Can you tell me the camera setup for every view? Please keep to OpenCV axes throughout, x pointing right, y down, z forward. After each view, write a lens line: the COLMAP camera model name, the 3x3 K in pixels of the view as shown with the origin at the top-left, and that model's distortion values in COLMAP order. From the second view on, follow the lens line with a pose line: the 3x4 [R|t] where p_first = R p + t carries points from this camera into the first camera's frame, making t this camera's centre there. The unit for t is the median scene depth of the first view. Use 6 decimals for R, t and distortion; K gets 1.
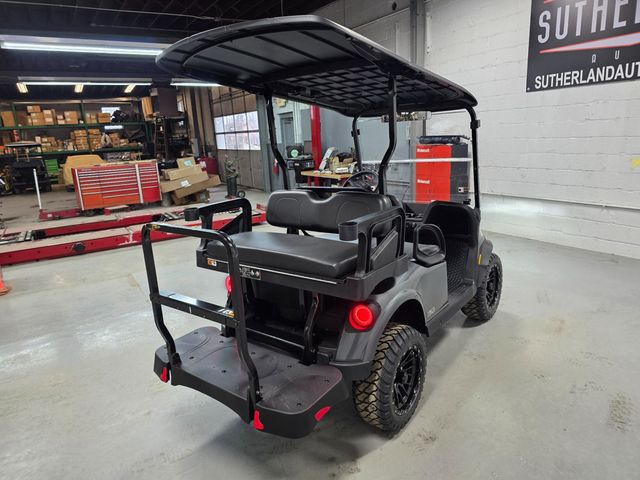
lens RADIAL K [[431.5, 0, 318.7], [0, 431.5, 243.4], [0, 0, 1]] dist [0.058960, -0.058551]
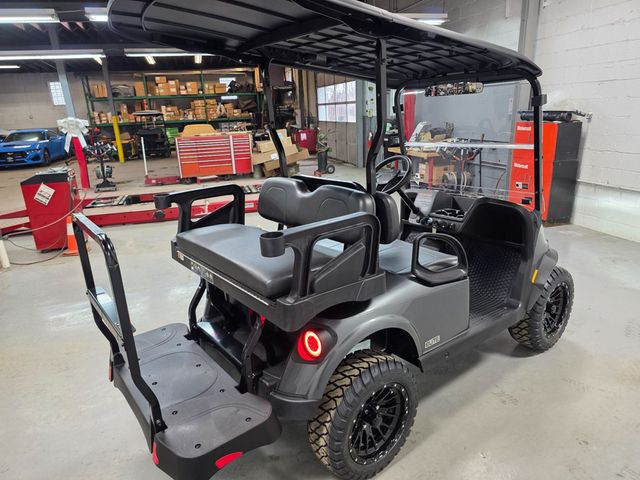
lens RADIAL K [[435.5, 0, 319.2], [0, 435.5, 246.4], [0, 0, 1]] dist [0.061520, -0.063708]
pose [[0.964104, 0.089876, -0.249853, 0.067582], [-0.072853, 0.994398, 0.076583, -0.017421], [0.255337, -0.055631, 0.965250, 0.048994]]
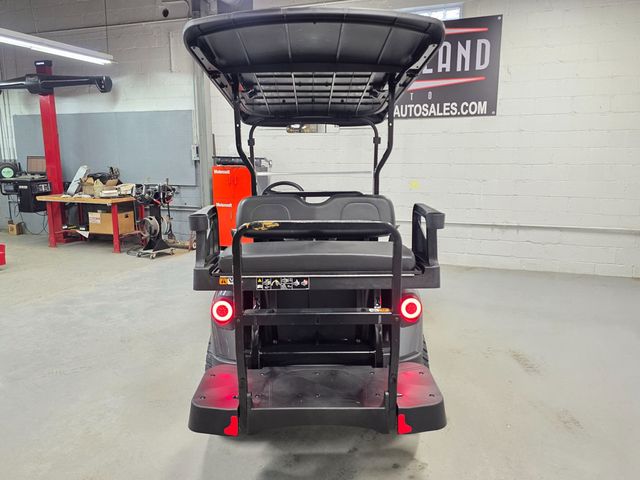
lens RADIAL K [[492.0, 0, 320.0], [0, 492.0, 240.0], [0, 0, 1]] dist [0.069569, -0.067569]
pose [[0.794454, -0.050161, 0.605250, -0.172162], [0.108159, 0.992338, -0.059729, 0.011251], [-0.597616, 0.112915, 0.793792, 0.040158]]
